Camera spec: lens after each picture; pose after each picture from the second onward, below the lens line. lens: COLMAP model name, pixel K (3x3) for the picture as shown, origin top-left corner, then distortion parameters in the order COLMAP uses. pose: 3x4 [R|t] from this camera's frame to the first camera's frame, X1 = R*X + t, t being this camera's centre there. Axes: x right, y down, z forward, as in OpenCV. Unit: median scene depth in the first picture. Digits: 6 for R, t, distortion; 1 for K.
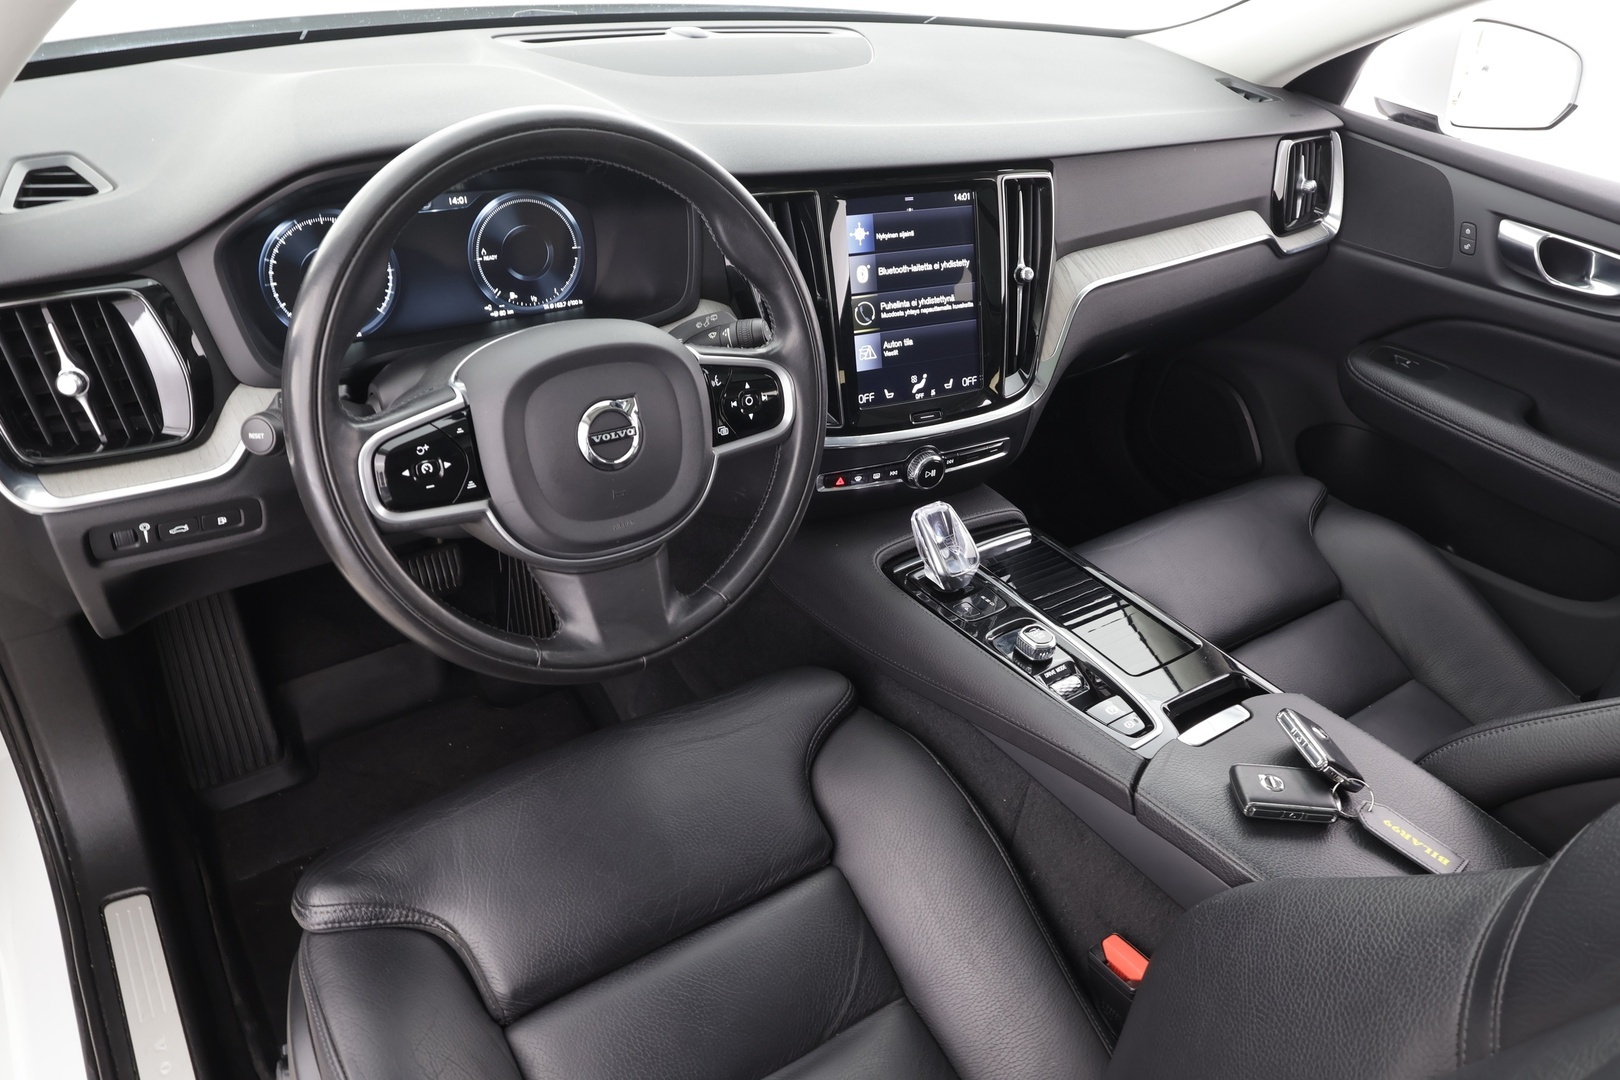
lens RADIAL K [[1099.3, 0, 807.1], [0, 1099.3, 537.4], [0, 0, 1]] dist [0.004701, 0.004918]
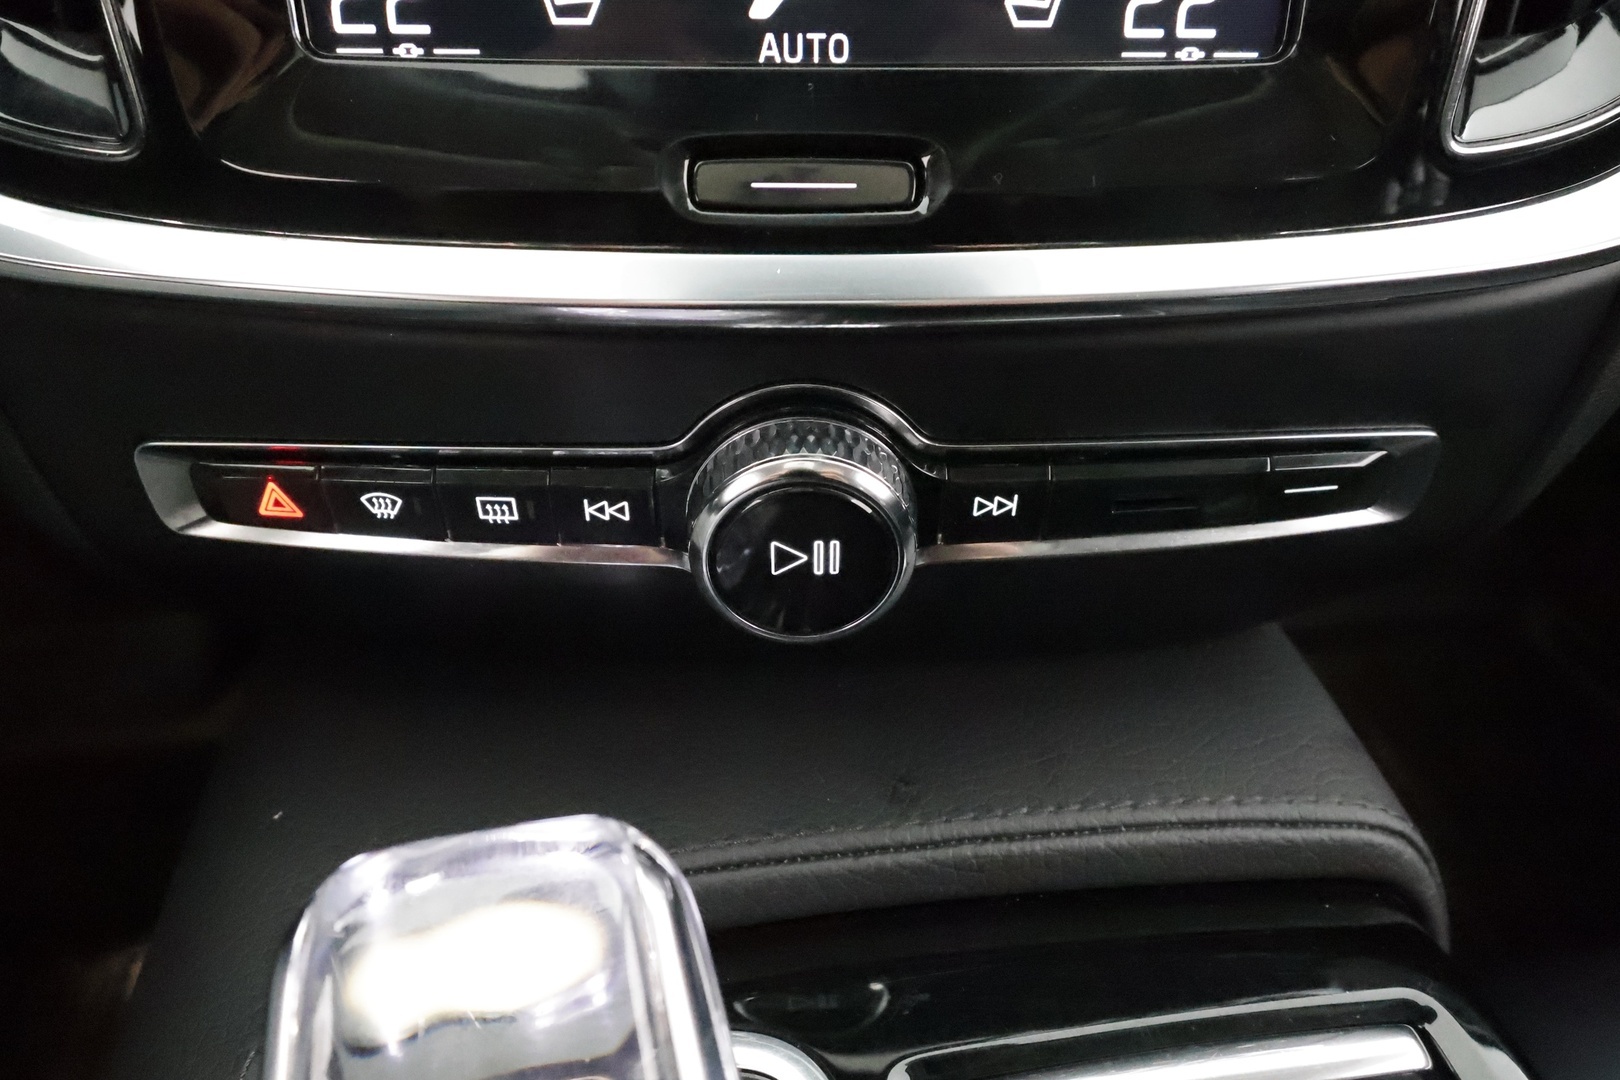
lens RADIAL K [[1006.0, 0, 771.0], [0, 1006.0, 531.4], [0, 0, 1]] dist [-0.000847, 0.001777]
pose [[0.891807, 0.203541, -0.404043, 0.172484], [-0.184446, 0.979064, 0.086103, -0.076040], [0.413109, -0.002264, 0.910679, 0.891516]]
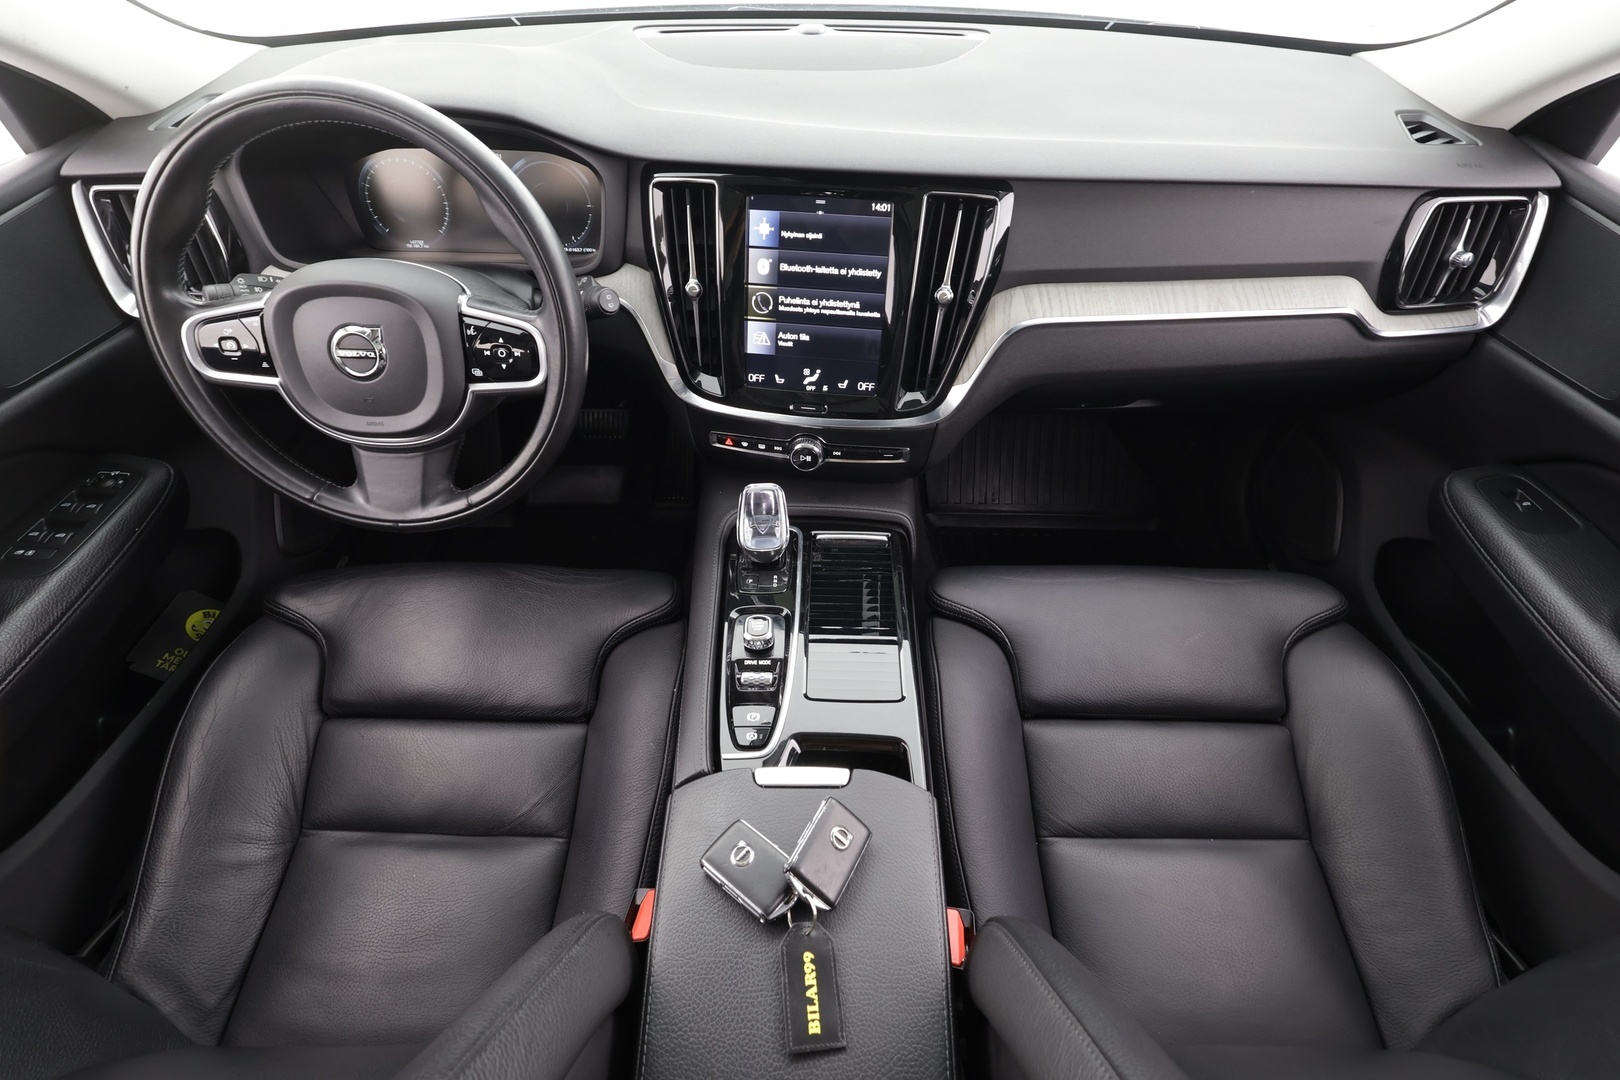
lens RADIAL K [[750.7, 0, 804.5], [0, 750.7, 538.5], [0, 0, 1]] dist [-0.003944, 0.001152]
pose [[0.813234, 0.345300, -0.468420, 0.516541], [-0.267020, 0.936610, 0.226851, -0.160365], [0.517059, -0.059405, 0.853886, 0.349028]]
